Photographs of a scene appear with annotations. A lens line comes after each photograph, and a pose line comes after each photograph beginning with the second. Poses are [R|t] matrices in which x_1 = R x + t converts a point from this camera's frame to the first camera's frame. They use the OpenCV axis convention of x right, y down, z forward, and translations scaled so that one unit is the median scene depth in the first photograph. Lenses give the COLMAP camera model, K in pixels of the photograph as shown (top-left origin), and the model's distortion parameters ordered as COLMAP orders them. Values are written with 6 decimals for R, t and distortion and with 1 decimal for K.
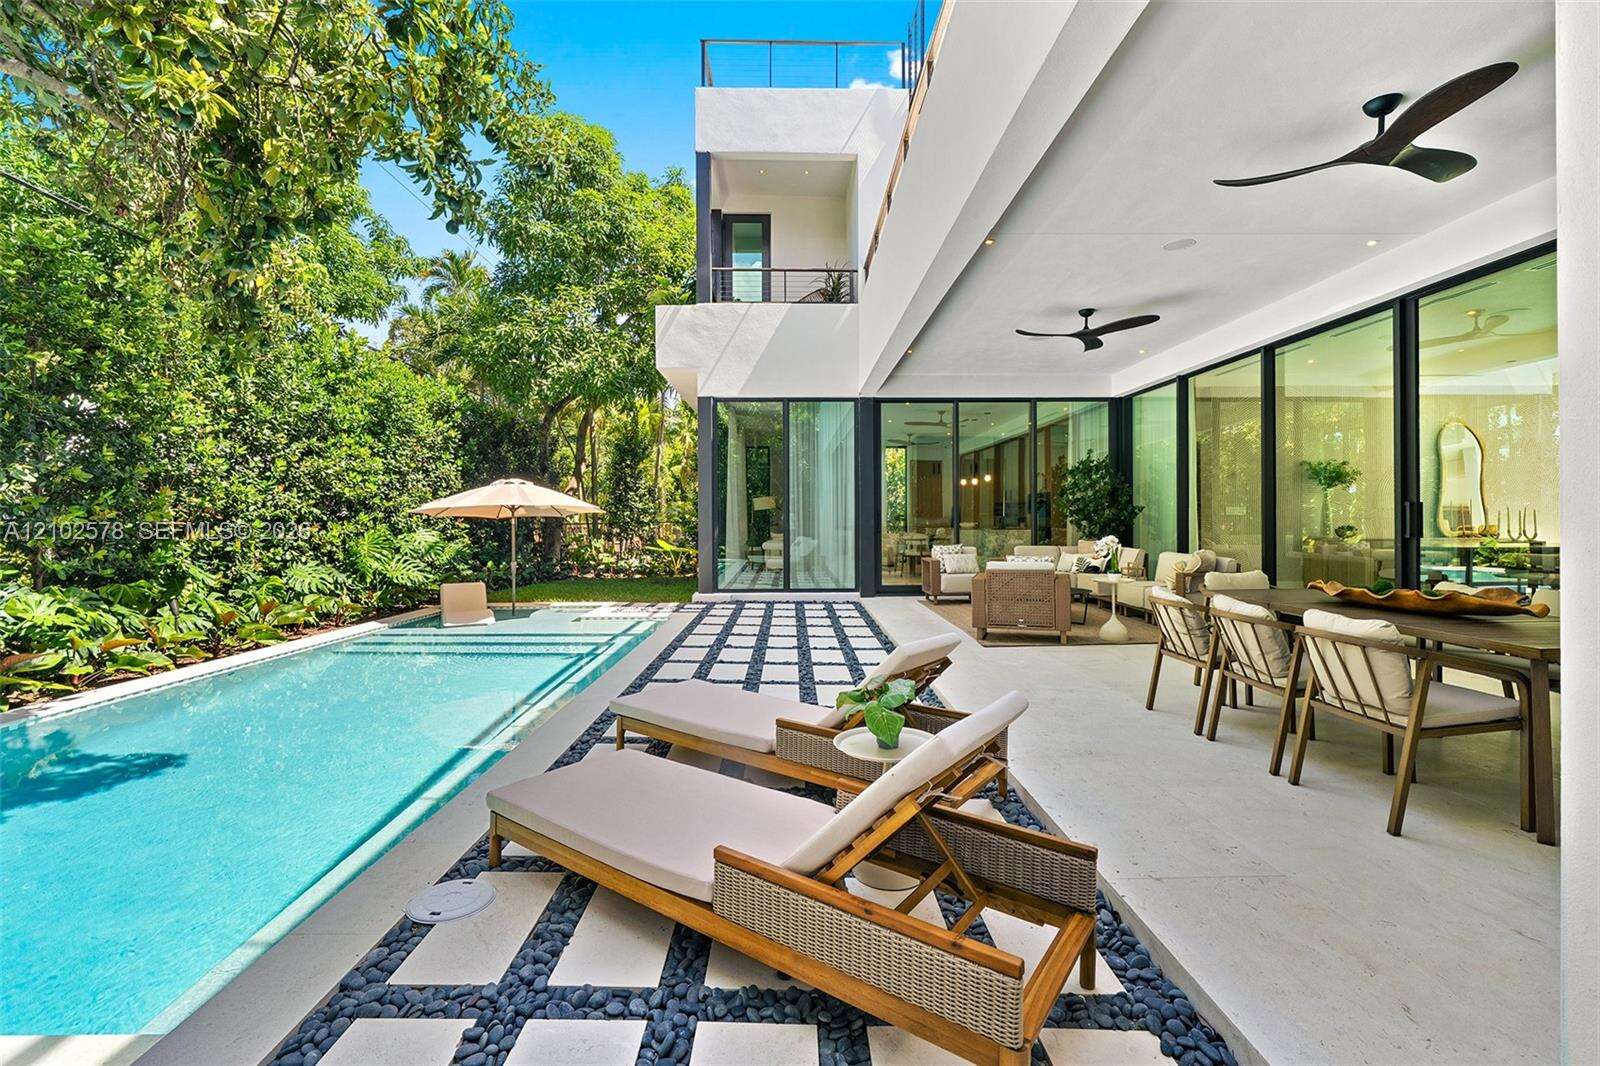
lens RADIAL K [[681.3, 0, 806.8], [0, 681.3, 525.8], [0, 0, 1]] dist [0.010235, -0.000315]
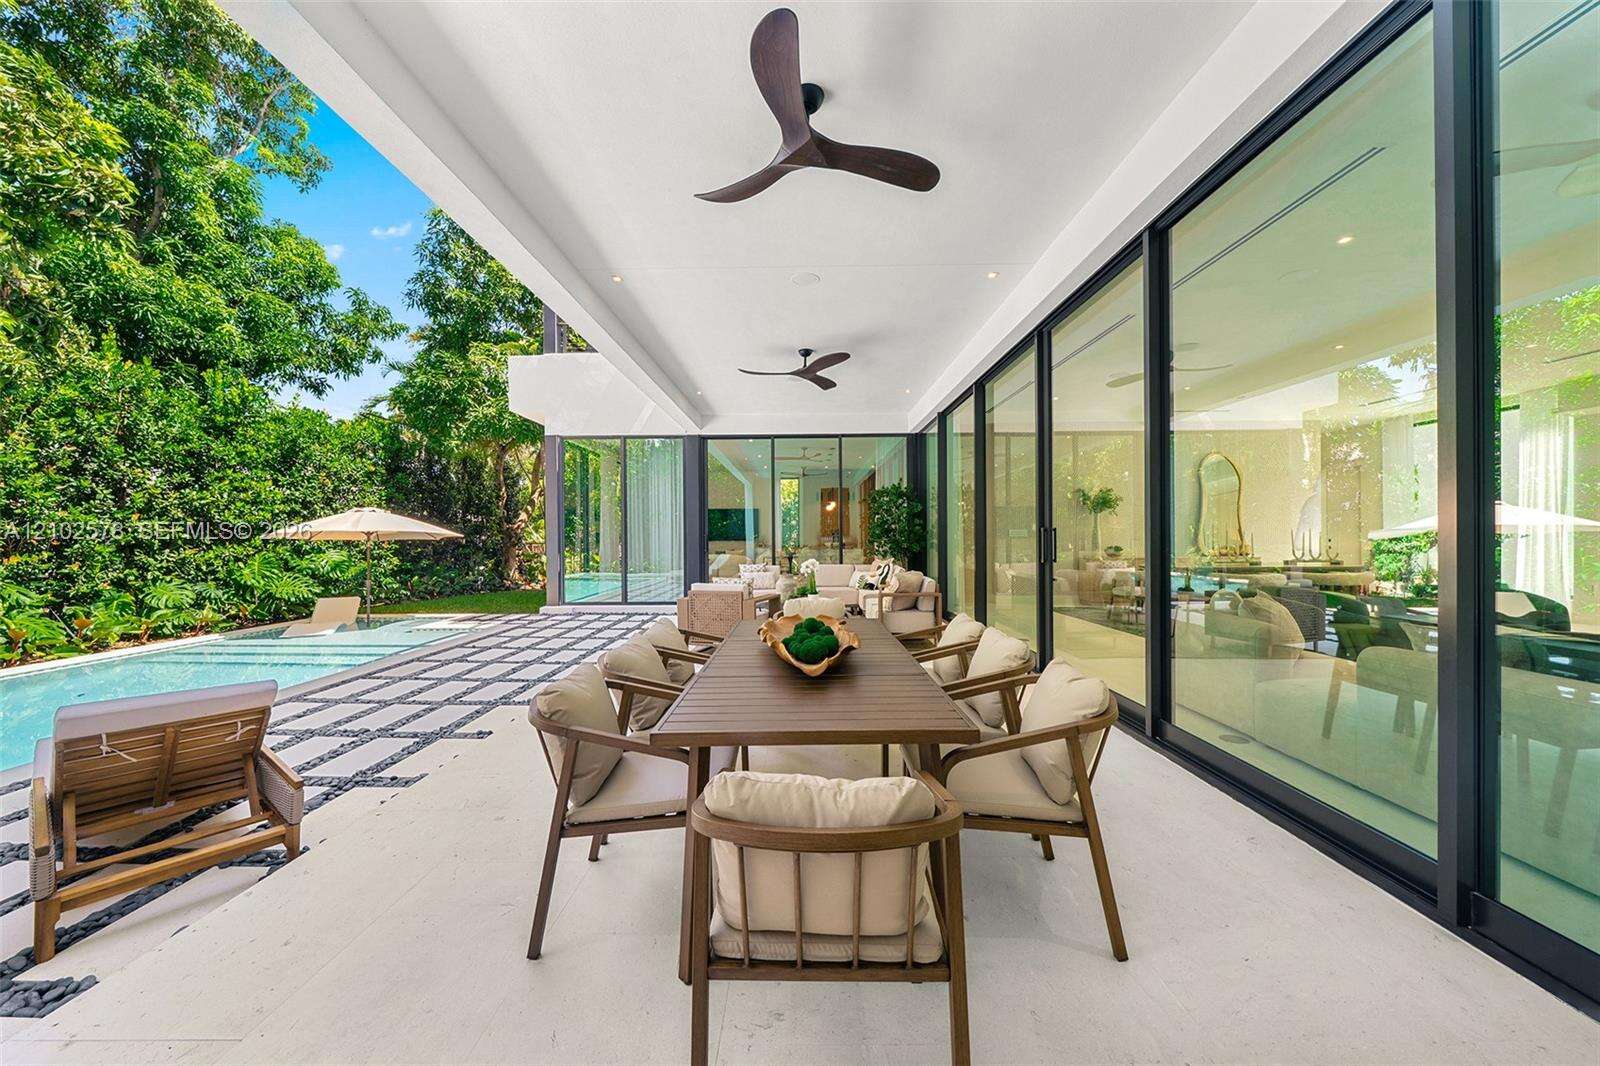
lens RADIAL K [[561.8, 0, 795.6], [0, 561.8, 541.3], [0, 0, 1]] dist [-0.001669, 0.000398]
pose [[0.999659, -0.002302, -0.026029, 0.308301], [0.002123, 0.999974, -0.006927, -0.004253], [0.026044, 0.006869, 0.999637, 0.079209]]
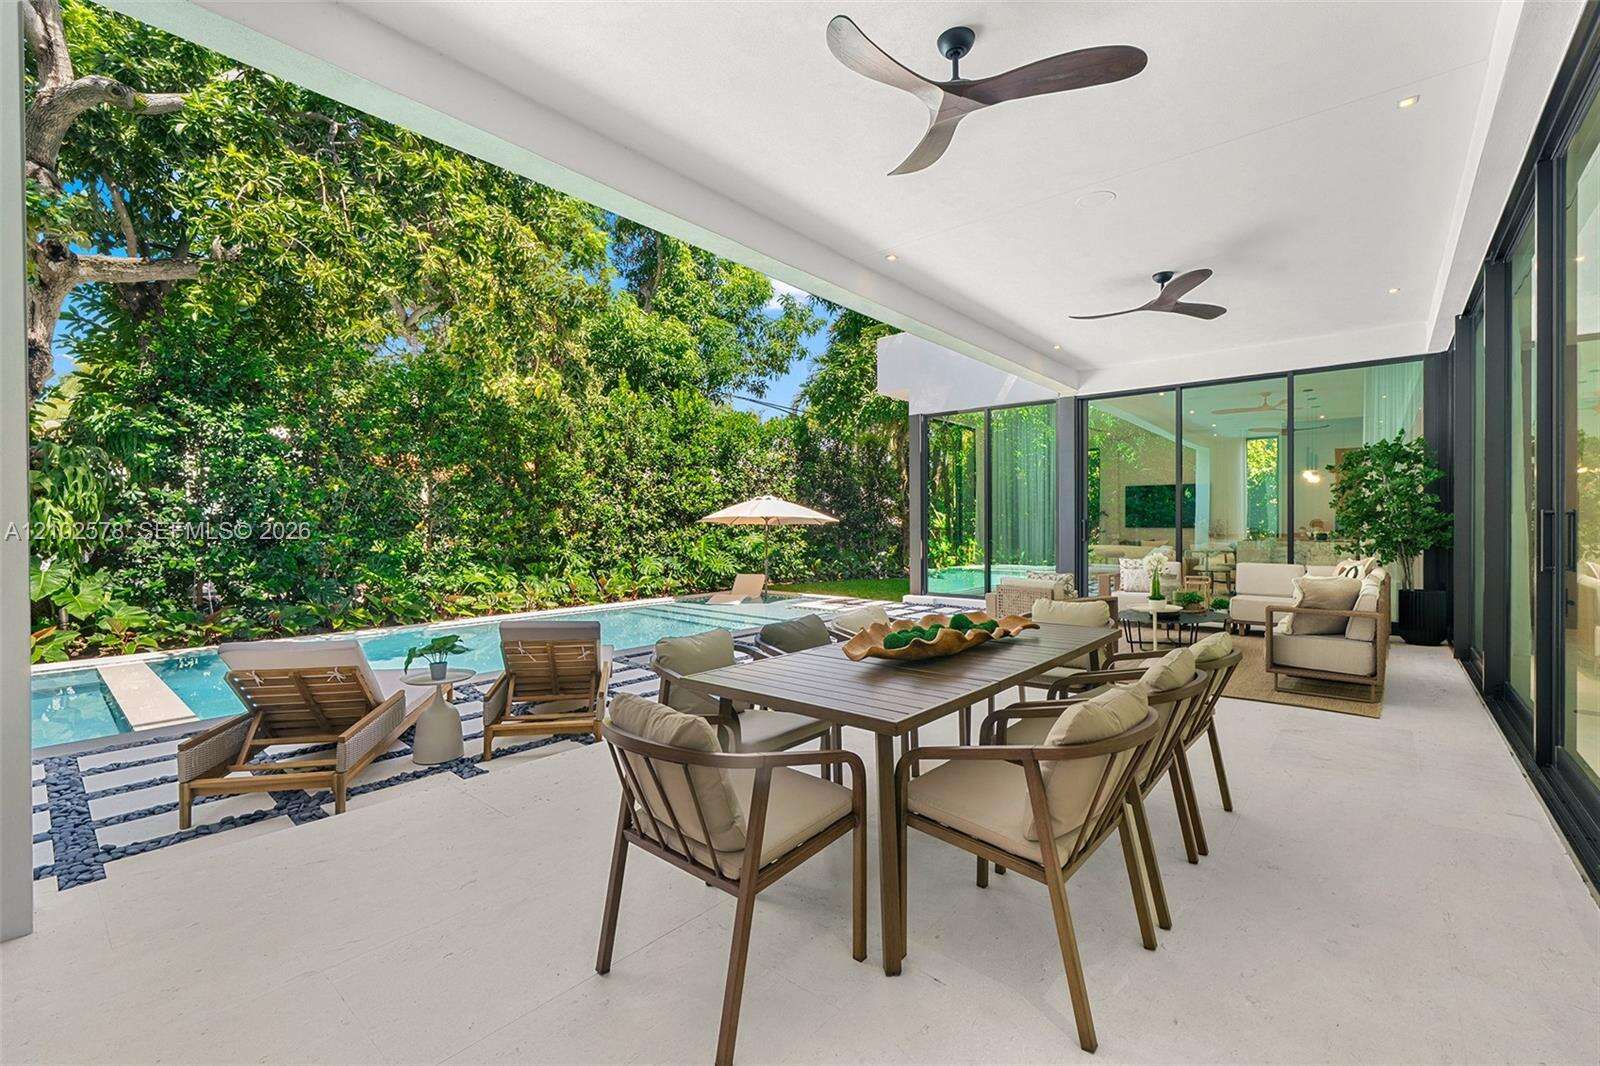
lens RADIAL K [[681.3, 0, 804.6], [0, 681.3, 530.4], [0, 0, 1]] dist [0.010235, -0.000315]
pose [[0.752364, 0.008716, -0.658690, 0.470020], [-0.010646, 0.999943, 0.001072, -0.005413], [0.658662, 0.006206, 0.752413, 0.079385]]
